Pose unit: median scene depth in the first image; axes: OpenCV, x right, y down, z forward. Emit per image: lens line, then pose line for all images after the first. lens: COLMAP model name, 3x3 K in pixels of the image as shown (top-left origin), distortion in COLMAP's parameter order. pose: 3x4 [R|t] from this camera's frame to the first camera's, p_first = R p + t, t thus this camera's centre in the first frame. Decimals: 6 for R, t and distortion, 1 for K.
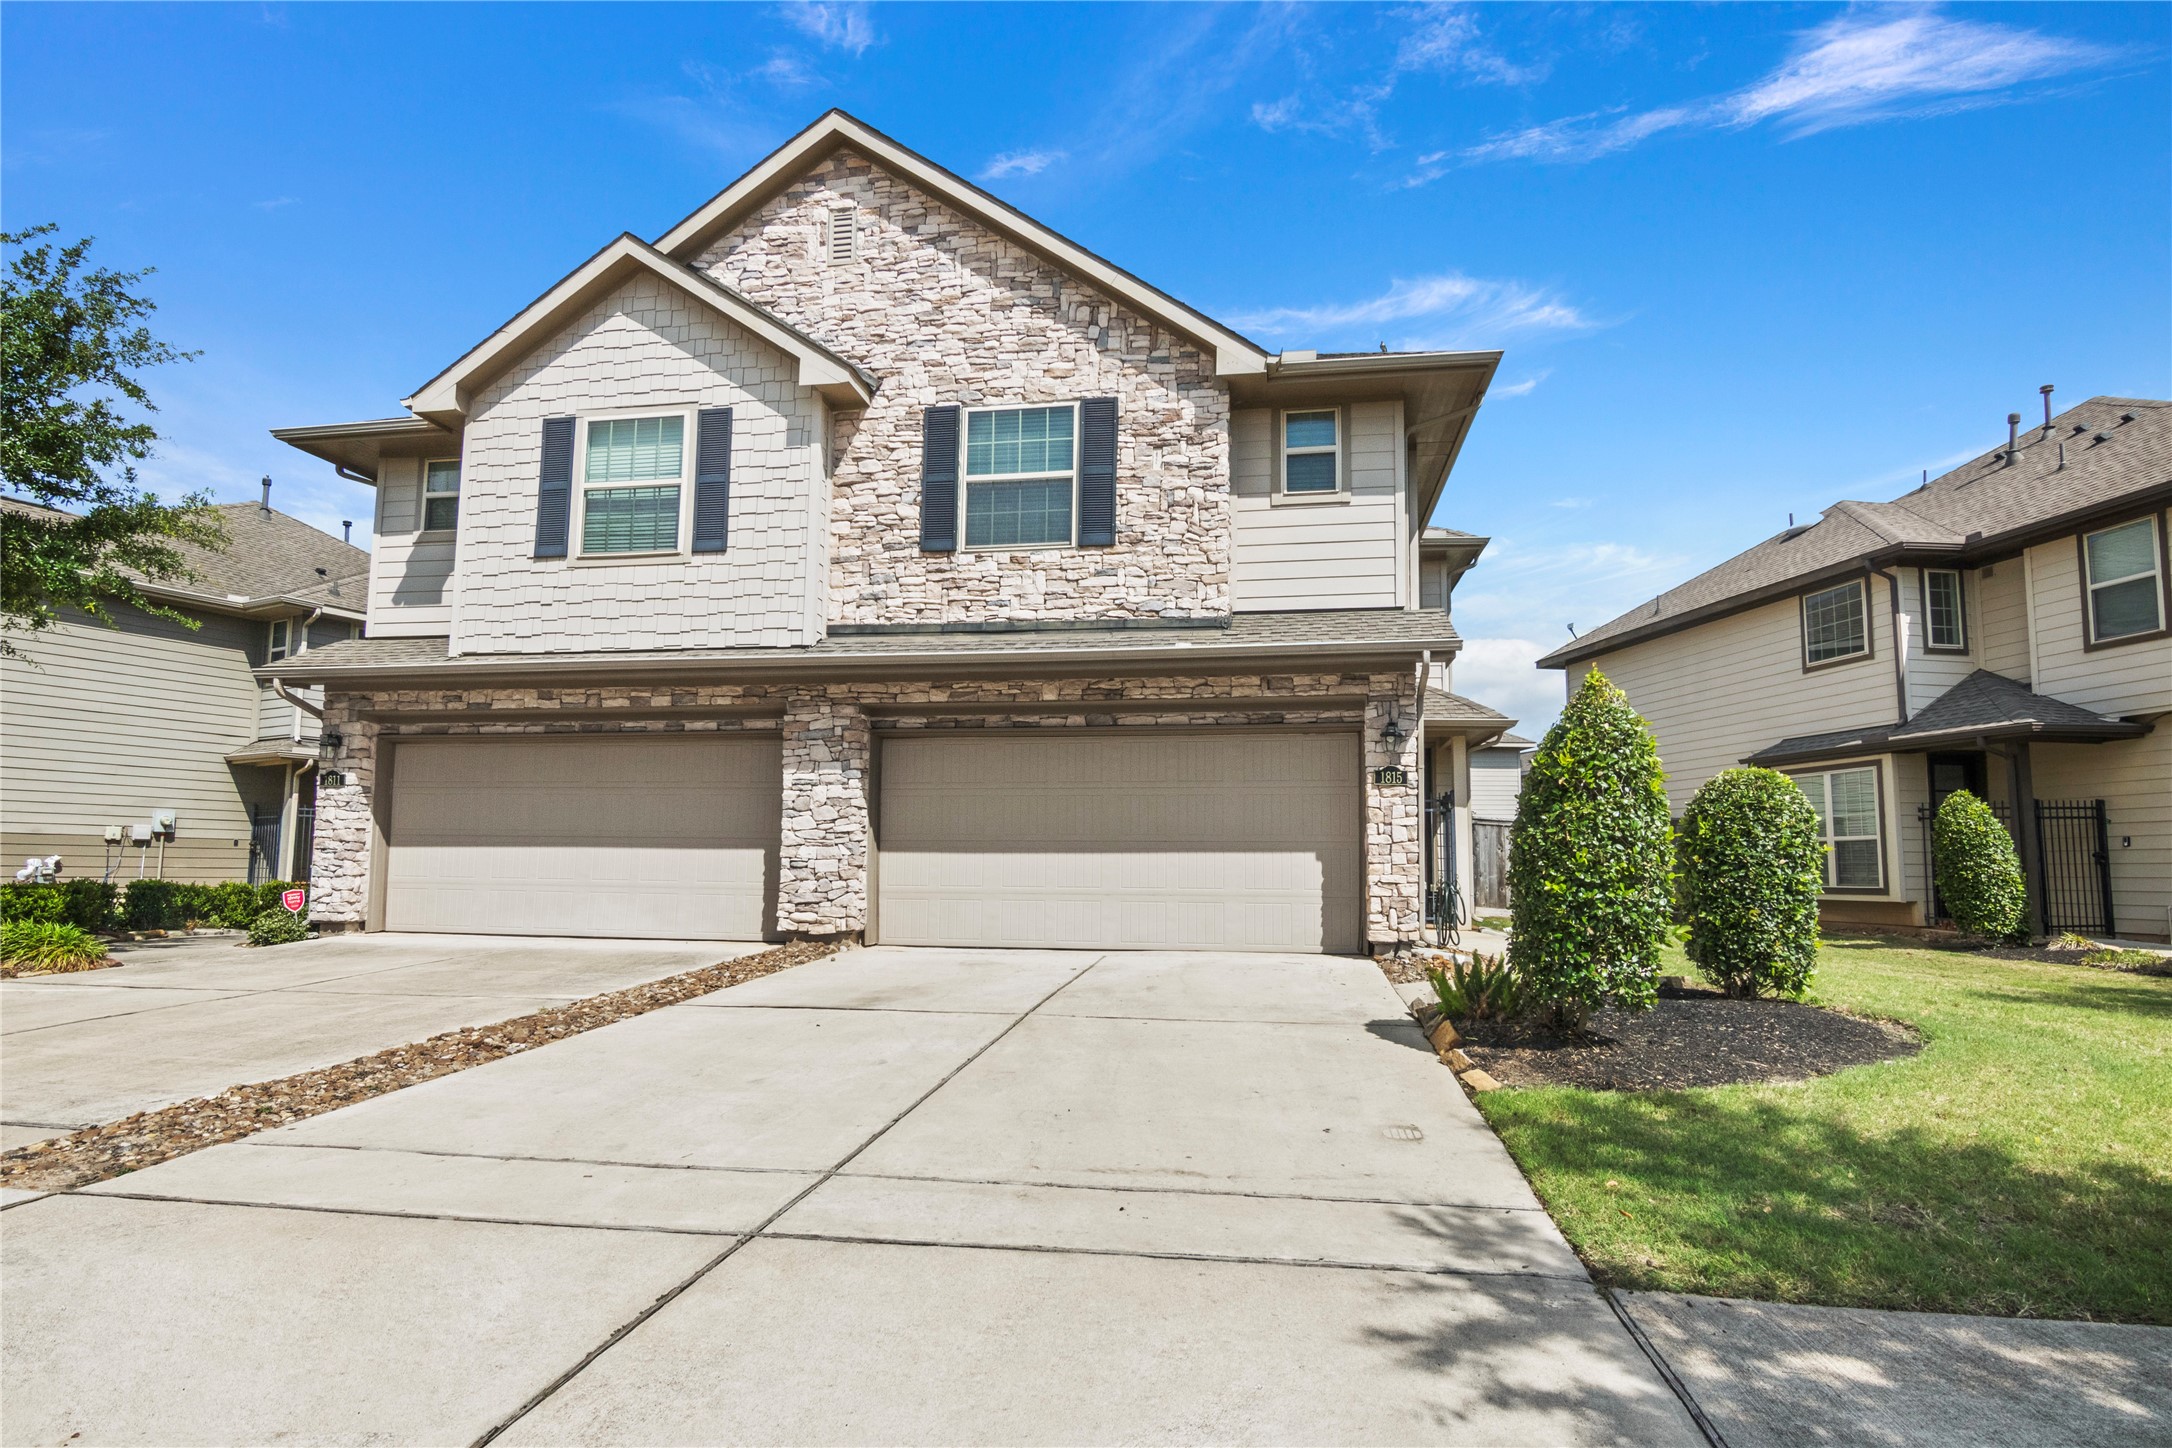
lens RADIAL K [[1108.1, 0, 1095.7], [0, 1108.1, 730.7], [0, 0, 1]] dist [-0.002314, 0.000820]
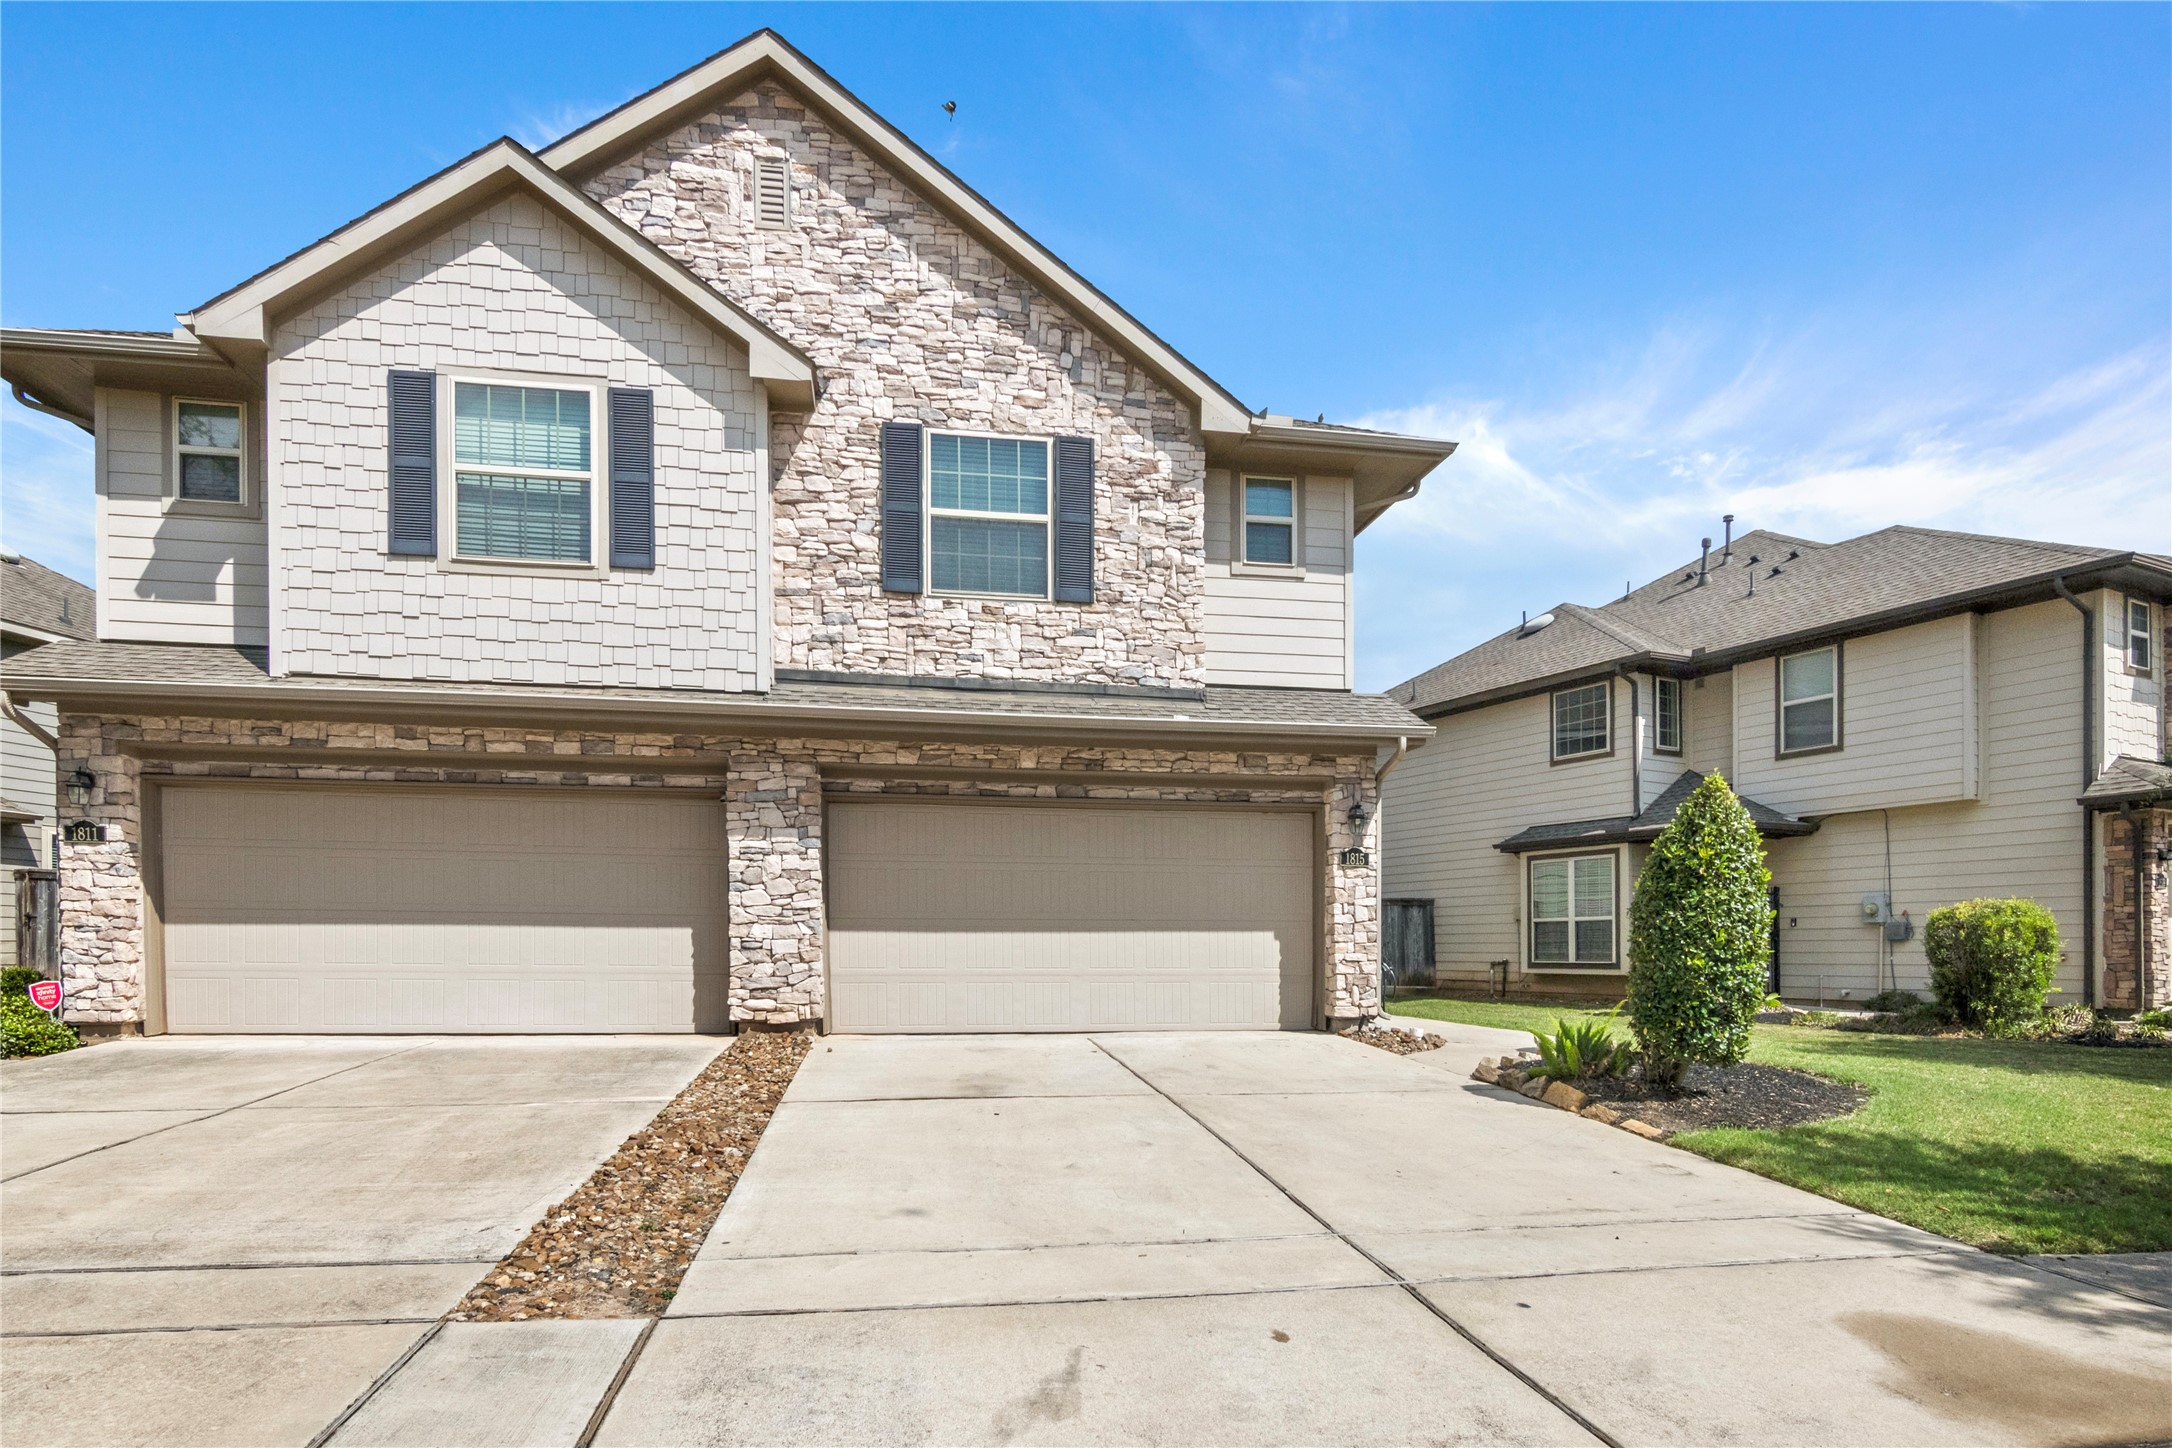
lens RADIAL K [[1243.1, 0, 1089.3], [0, 1243.1, 912.5], [0, 0, 1]] dist [-0.001738, 0.000750]
pose [[0.943530, 0.005432, 0.331242, -0.326388], [-0.036952, 0.995352, 0.088932, -0.001625], [-0.329219, -0.096150, 0.939346, -0.004715]]
